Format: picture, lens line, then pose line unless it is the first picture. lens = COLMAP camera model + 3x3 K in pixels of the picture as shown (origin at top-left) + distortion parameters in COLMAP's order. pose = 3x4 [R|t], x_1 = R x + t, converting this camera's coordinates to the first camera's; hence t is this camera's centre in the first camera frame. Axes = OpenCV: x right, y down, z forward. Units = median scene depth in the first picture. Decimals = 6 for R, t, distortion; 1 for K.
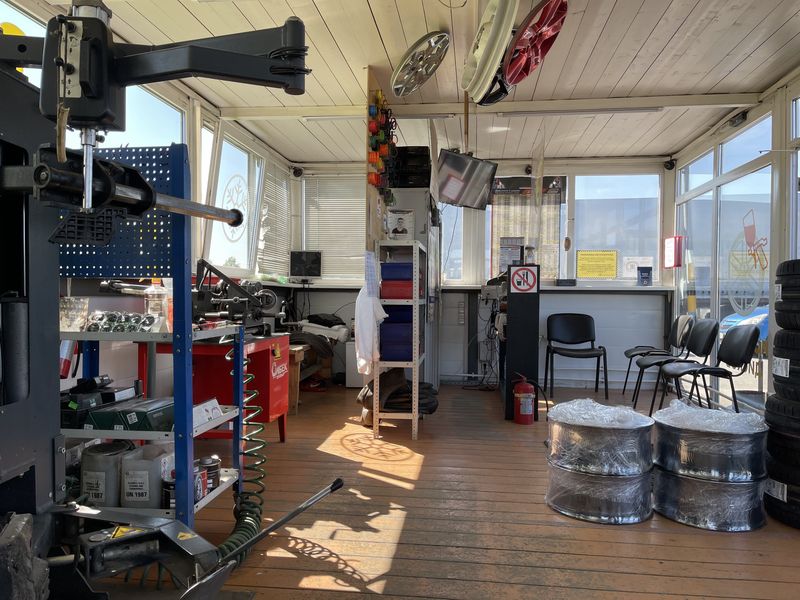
lens RADIAL K [[615.1, 0, 400.0], [0, 615.1, 300.0], [0, 0, 1]] dist [0.006013, -0.009780]
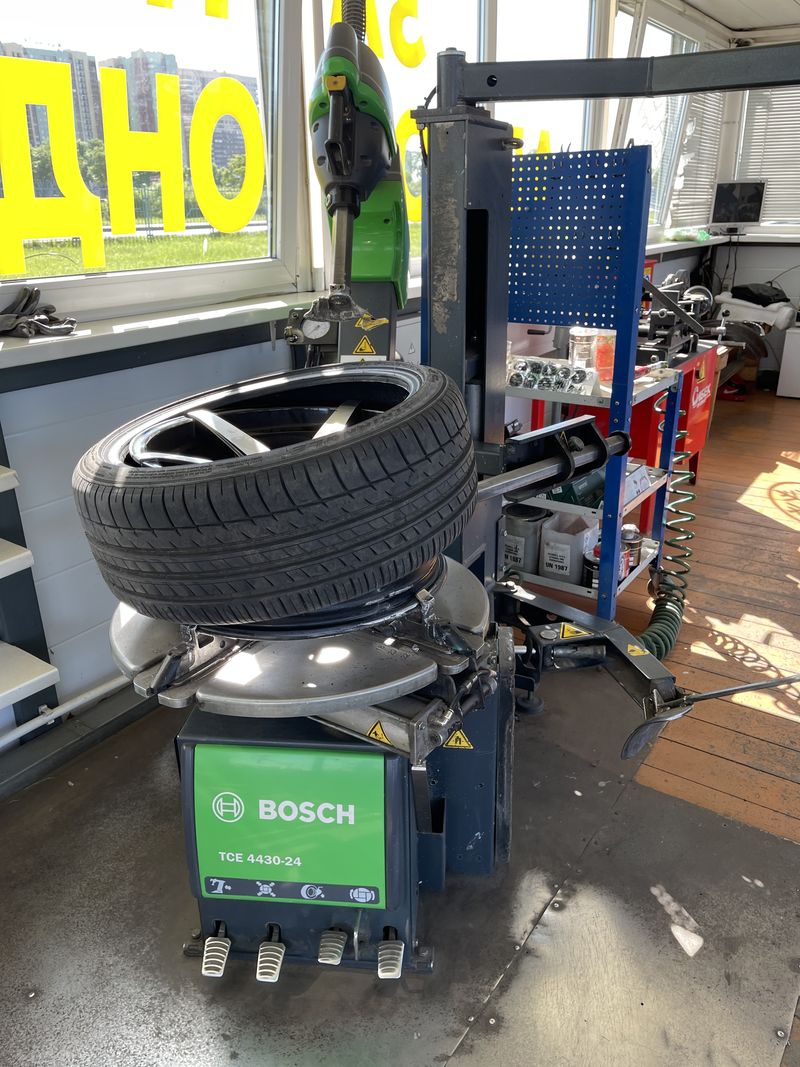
lens RADIAL K [[820.4, 0, 402.3], [0, 820.4, 563.8], [0, 0, 1]] dist [0.006013, -0.009780]
pose [[0.891194, 0.169127, -0.420916, -0.106080], [0.014672, 0.916665, 0.399388, -0.178556], [0.453386, -0.362107, 0.814444, -0.113305]]
